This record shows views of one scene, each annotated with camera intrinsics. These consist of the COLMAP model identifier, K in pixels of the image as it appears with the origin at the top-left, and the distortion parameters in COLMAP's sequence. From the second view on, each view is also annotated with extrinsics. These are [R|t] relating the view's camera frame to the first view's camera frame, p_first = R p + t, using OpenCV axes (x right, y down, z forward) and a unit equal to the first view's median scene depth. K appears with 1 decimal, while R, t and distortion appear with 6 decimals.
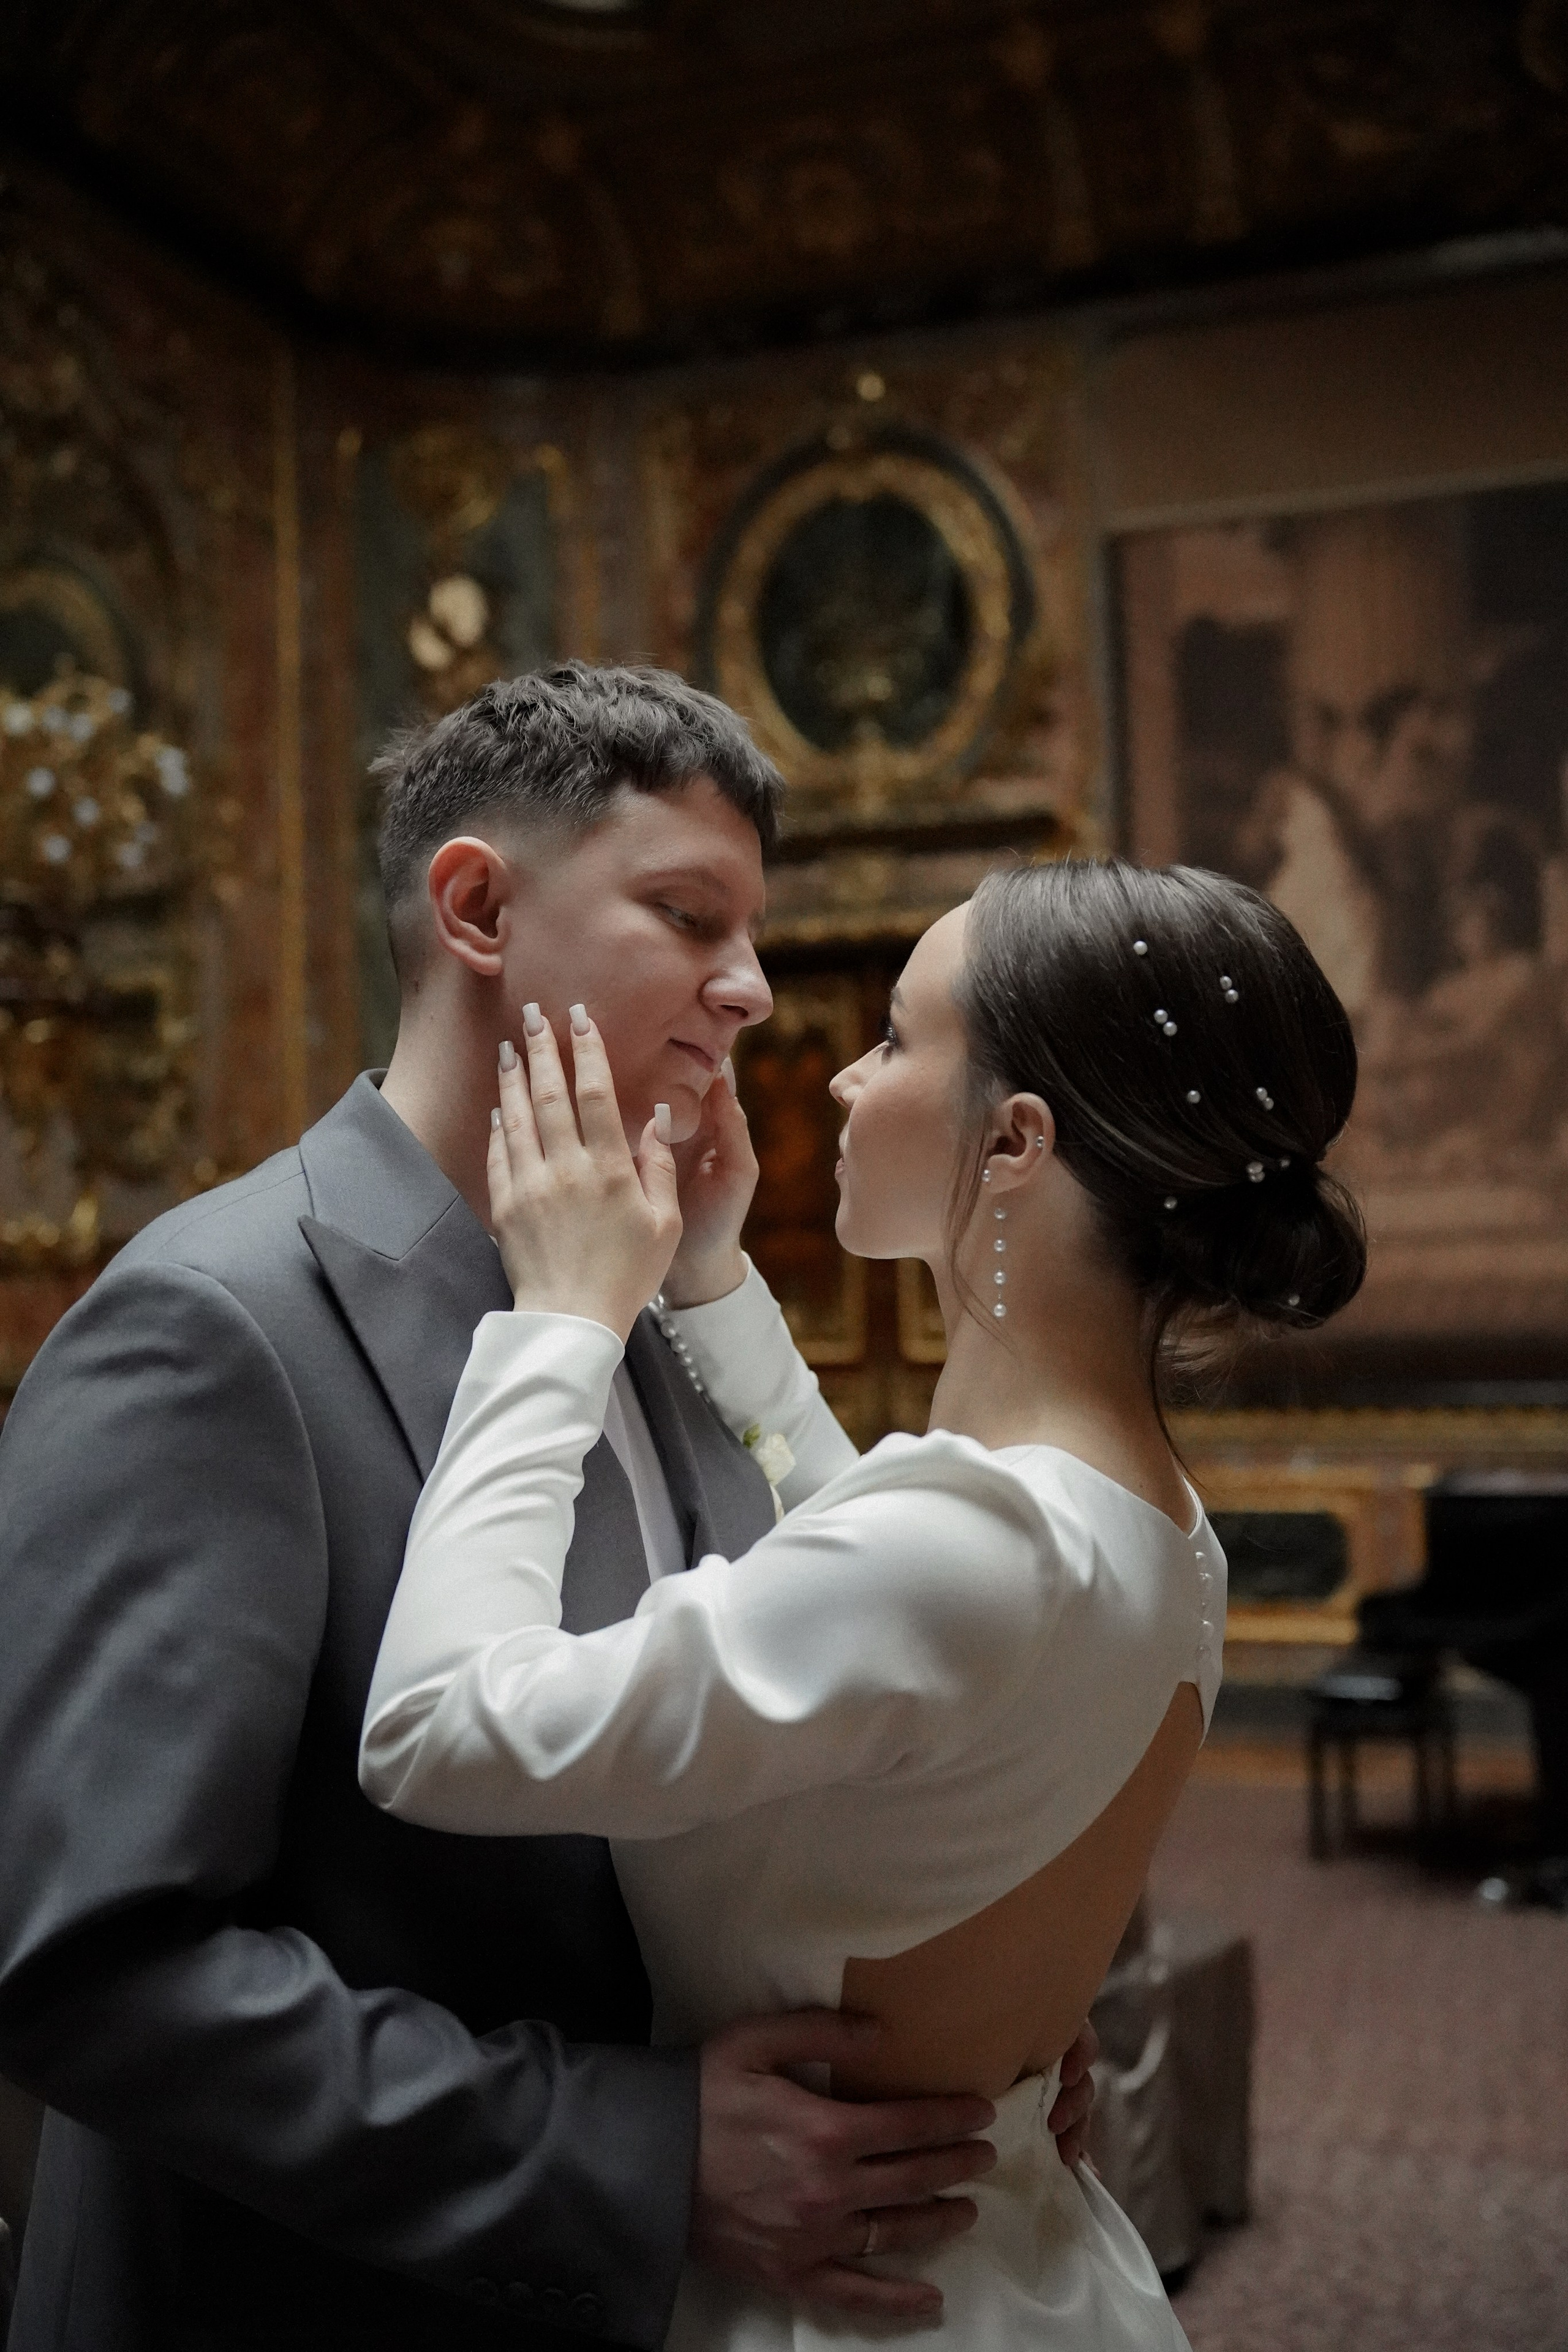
lens RADIAL K [[2789.9, 0, 796.4], [0, 2789.9, 1228.0], [0, 0, 1]] dist [0.063499, 0.000000]
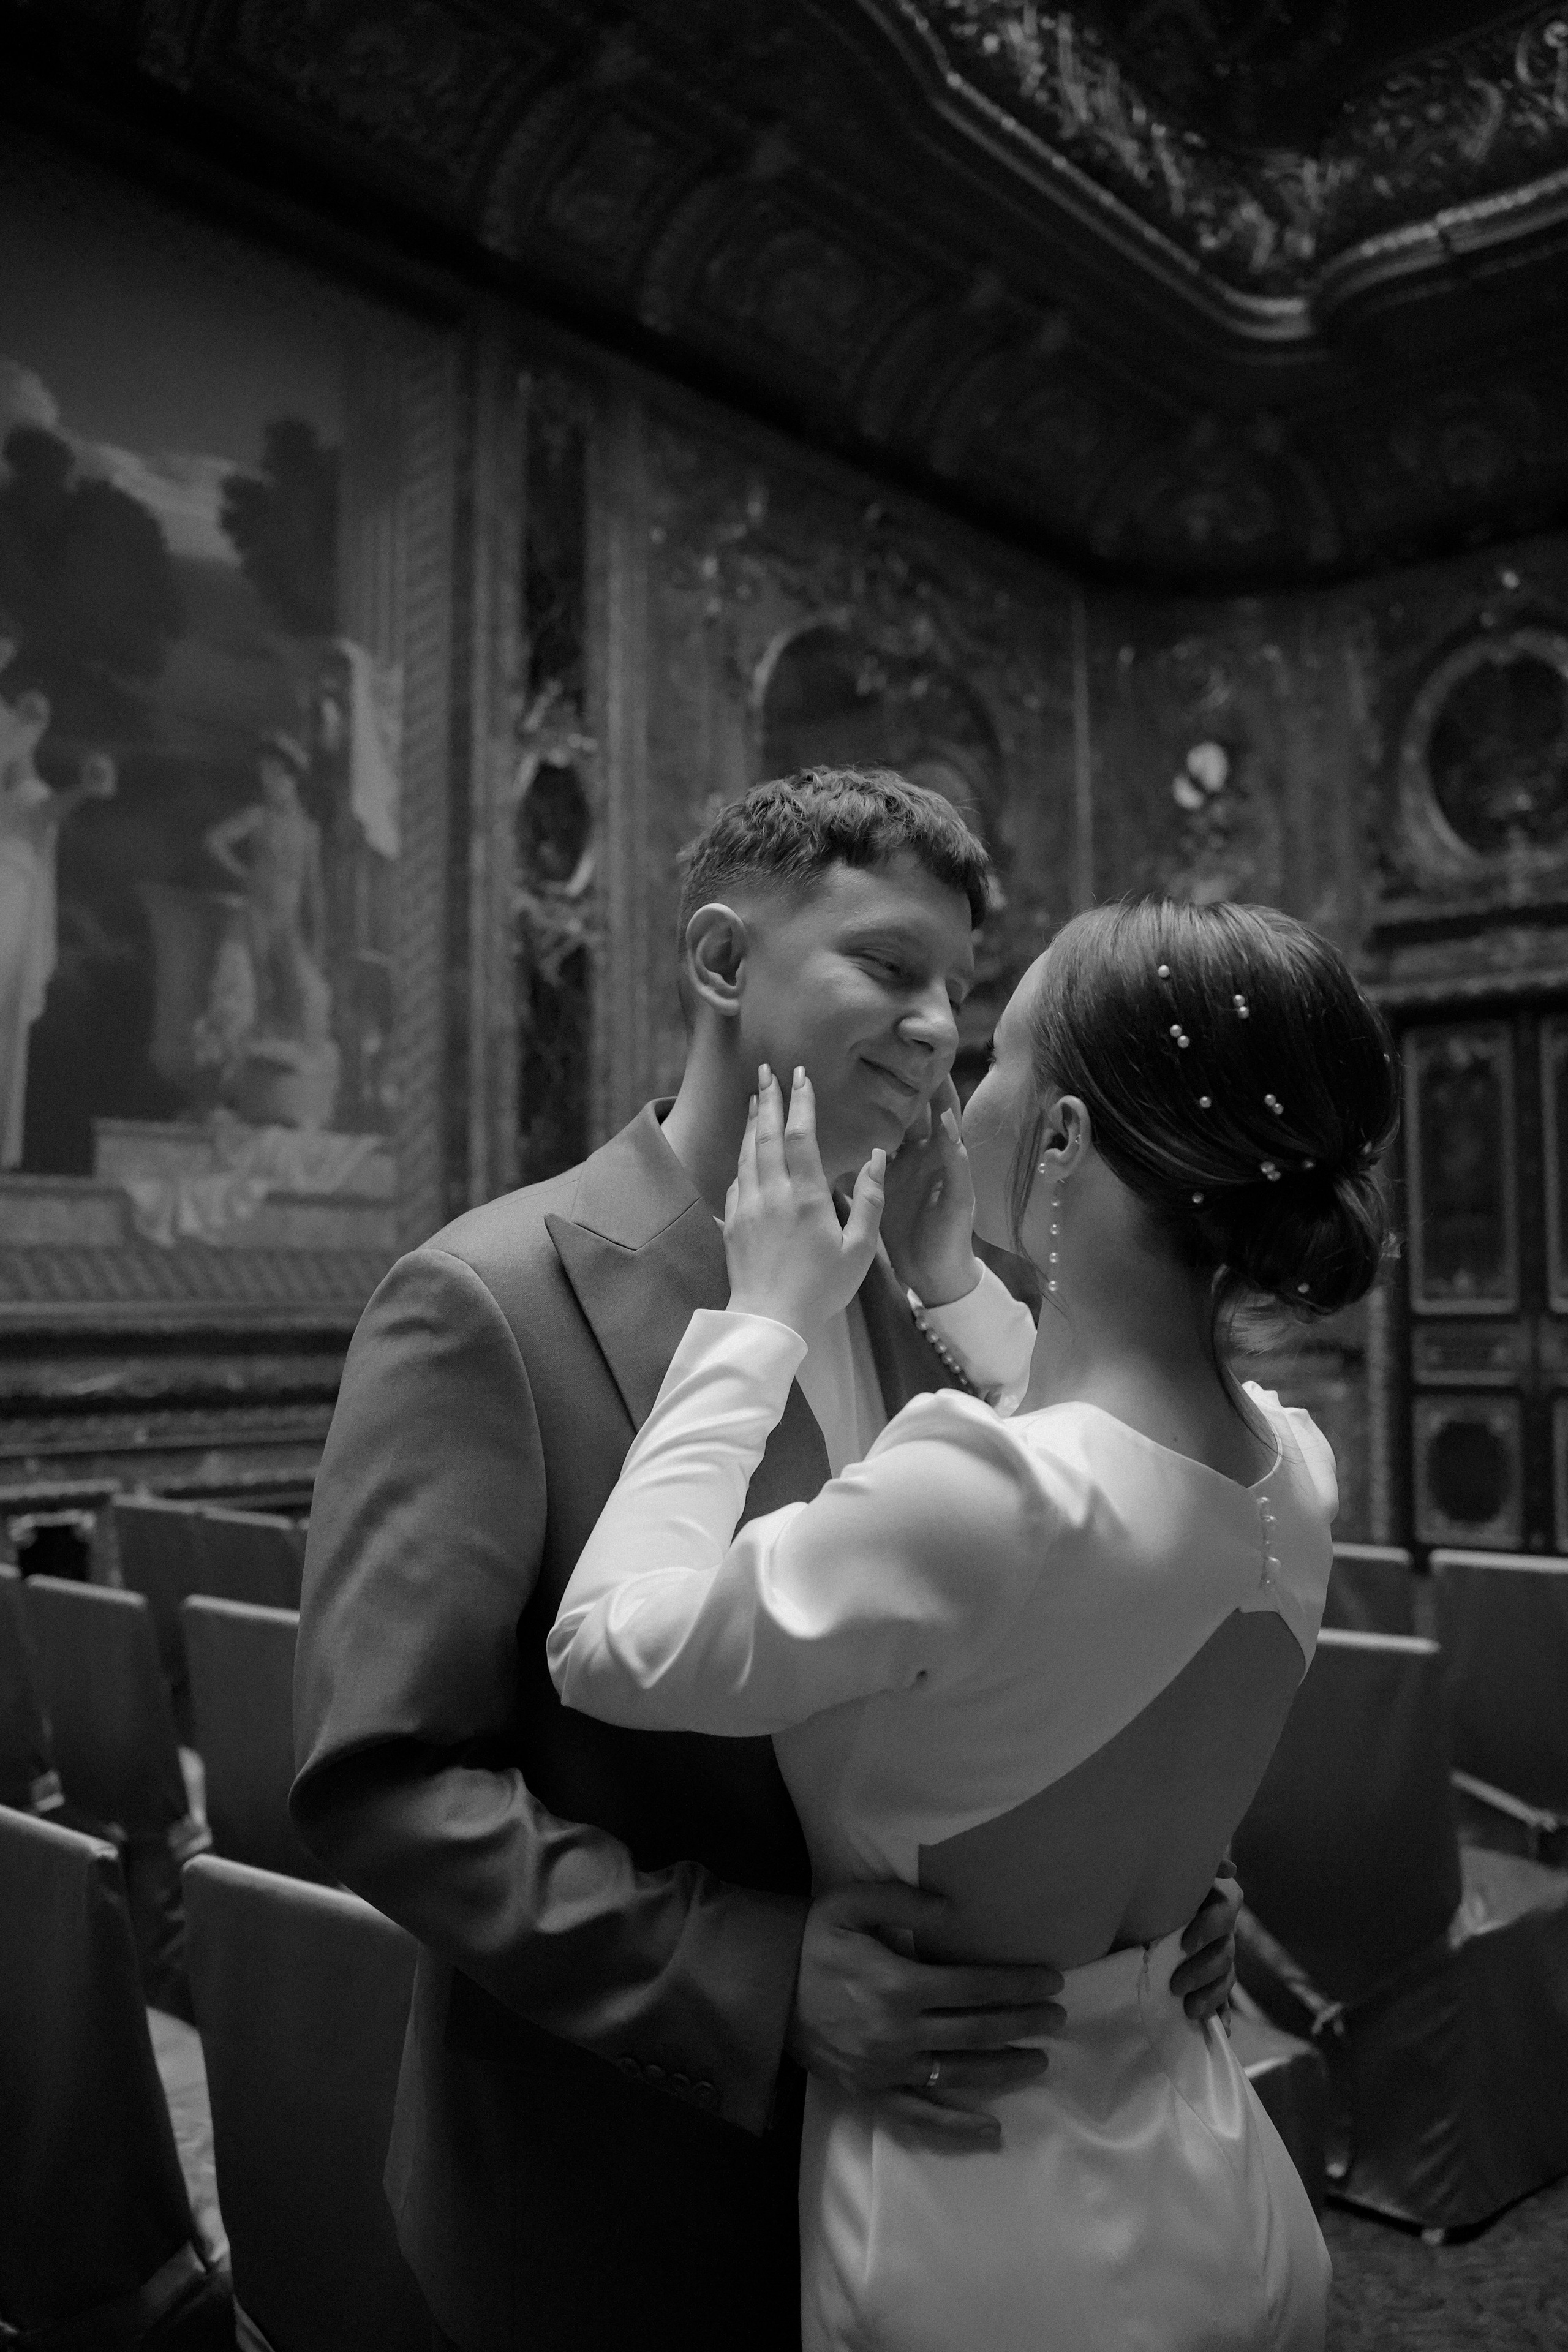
lens RADIAL K [[2005.9, 0, 794.7], [0, 2005.9, 1183.7], [0, 0, 1]] dist [-0.145934, 0.124150]
pose [[0.938428, -0.009789, -0.345337, 0.242637], [0.004394, 0.999856, -0.016401, -0.002824], [0.345448, 0.013873, 0.938336, 0.187163]]
